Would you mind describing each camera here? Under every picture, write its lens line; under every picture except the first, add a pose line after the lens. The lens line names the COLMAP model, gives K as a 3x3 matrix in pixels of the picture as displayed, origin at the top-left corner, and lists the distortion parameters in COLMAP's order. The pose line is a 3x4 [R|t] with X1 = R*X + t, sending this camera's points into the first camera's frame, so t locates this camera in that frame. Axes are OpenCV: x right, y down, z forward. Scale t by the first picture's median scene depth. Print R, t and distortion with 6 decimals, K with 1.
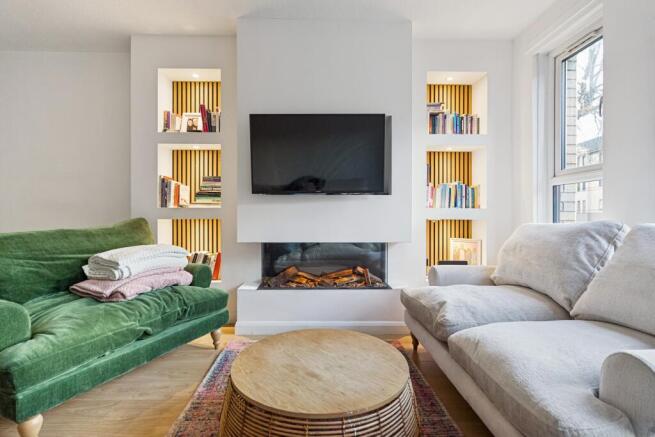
lens RADIAL K [[313.0, 0, 325.3], [0, 313.0, 215.9], [0, 0, 1]] dist [0.003305, -0.000672]
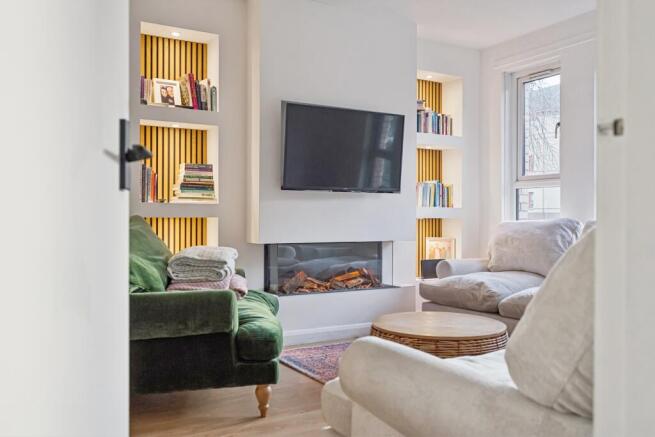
lens RADIAL K [[561.4, 0, 326.9], [0, 561.4, 217.6], [0, 0, 1]] dist [0.001277, 0.005788]
pose [[0.873927, 0.001279, 0.486056, -0.820002], [-0.001216, 0.999999, -0.000445, 0.011022], [-0.486056, -0.000202, 0.873928, -0.434135]]
